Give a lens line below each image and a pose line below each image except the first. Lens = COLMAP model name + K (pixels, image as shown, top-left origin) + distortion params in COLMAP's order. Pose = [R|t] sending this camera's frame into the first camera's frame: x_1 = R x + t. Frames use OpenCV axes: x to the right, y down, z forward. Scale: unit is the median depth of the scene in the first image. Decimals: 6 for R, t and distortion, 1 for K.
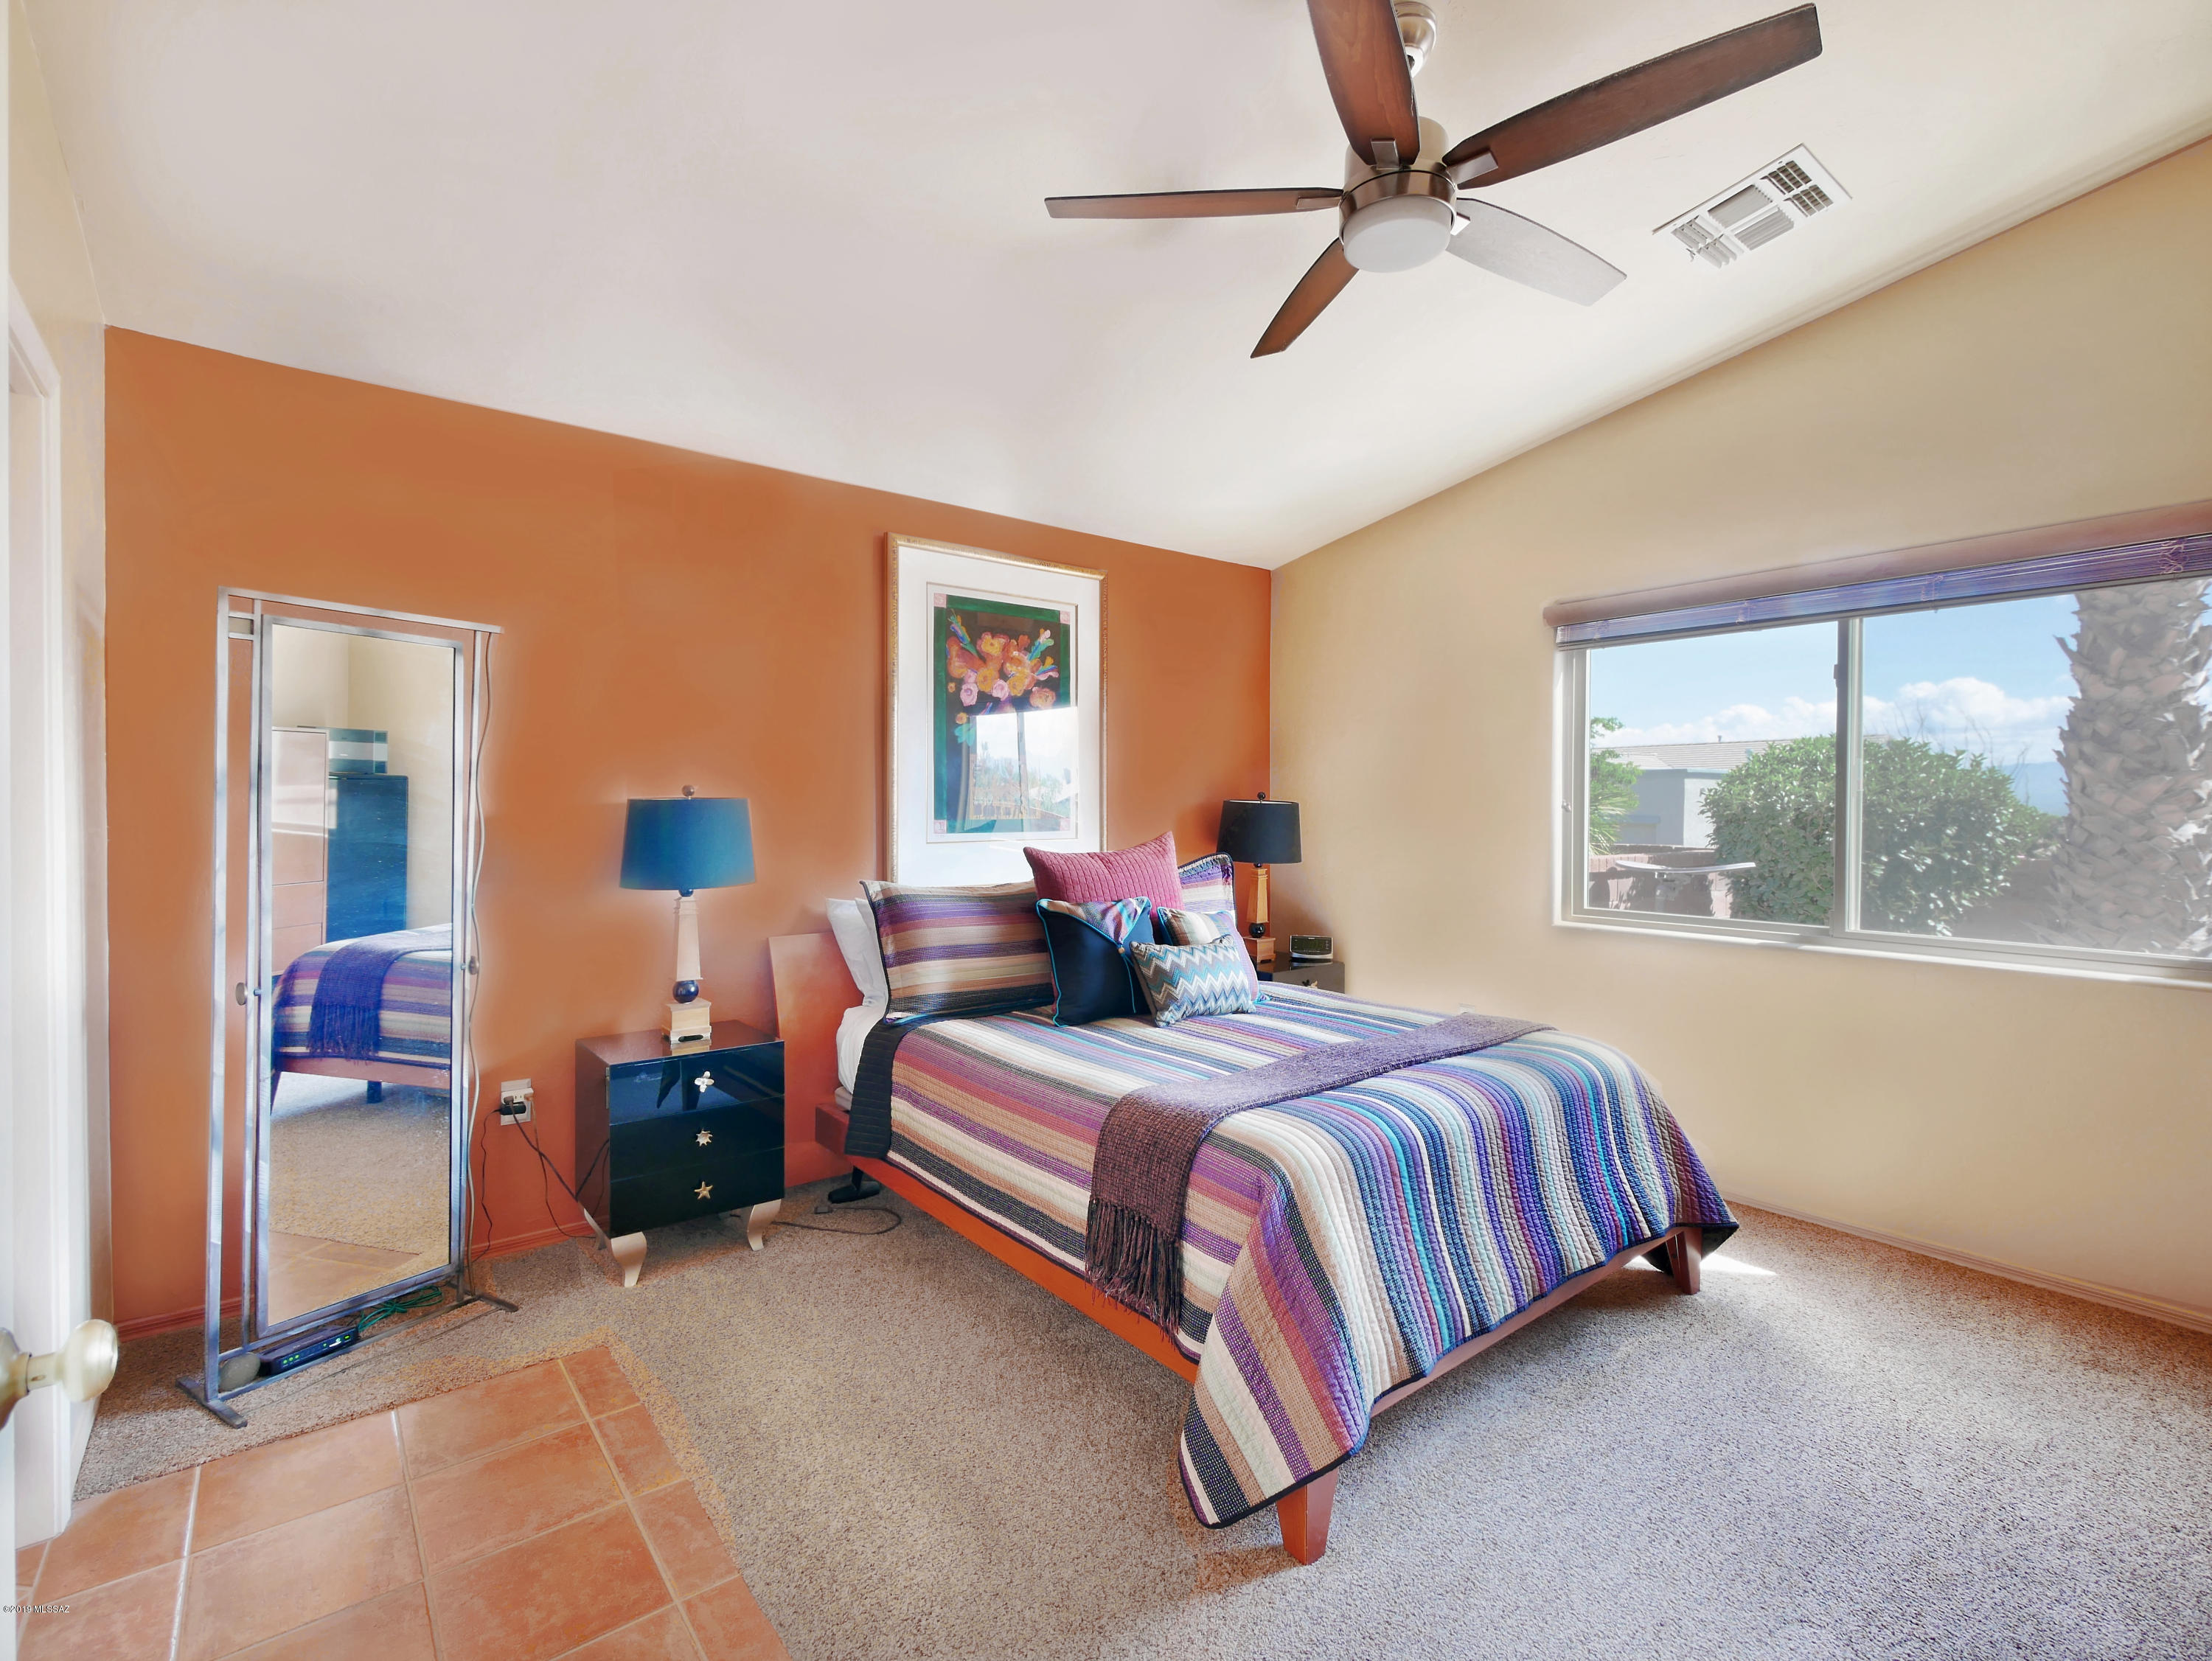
lens RADIAL K [[1033.6, 0, 1101.2], [0, 1033.6, 836.0], [0, 0, 1]] dist [0.000803, -0.000441]
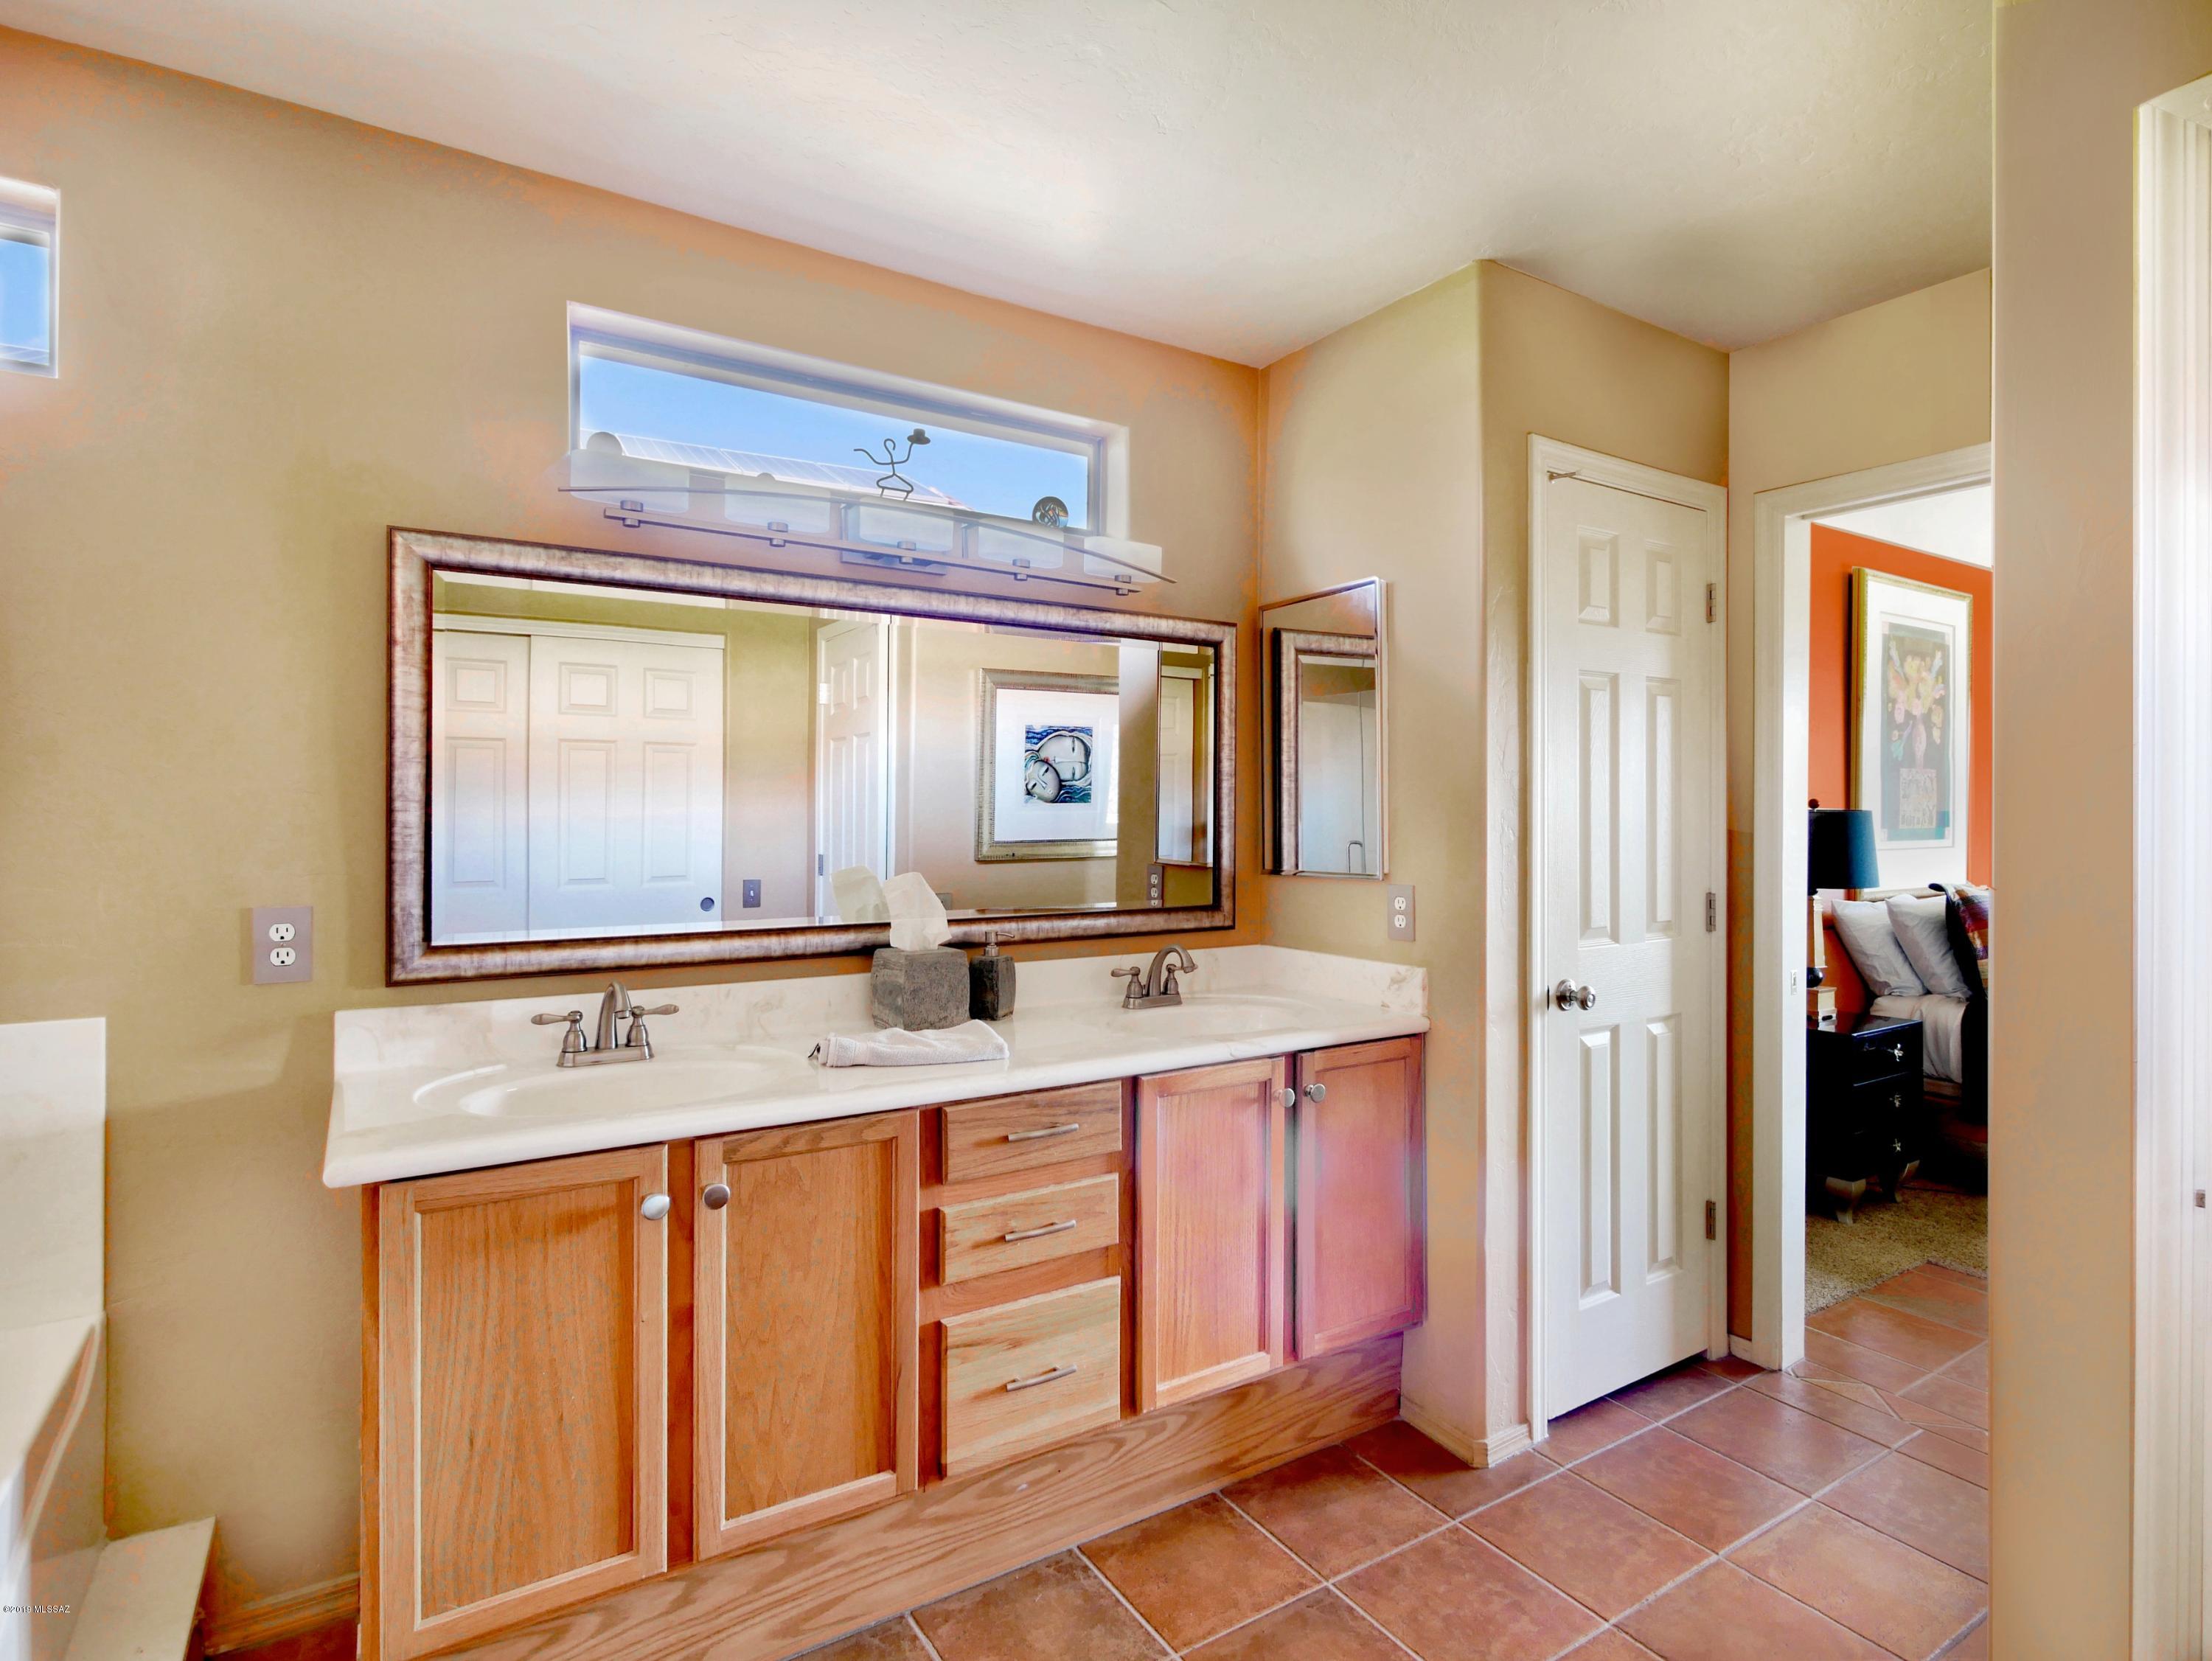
lens RADIAL K [[1151.5, 0, 1111.5], [0, 1151.5, 825.5], [0, 0, 1]] dist [-0.003899, 0.001322]
pose [[0.994968, -0.010198, -0.099669, -0.827230], [0.007092, 0.999480, -0.031471, 0.012822], [0.099938, 0.030605, 0.994523, -0.277070]]
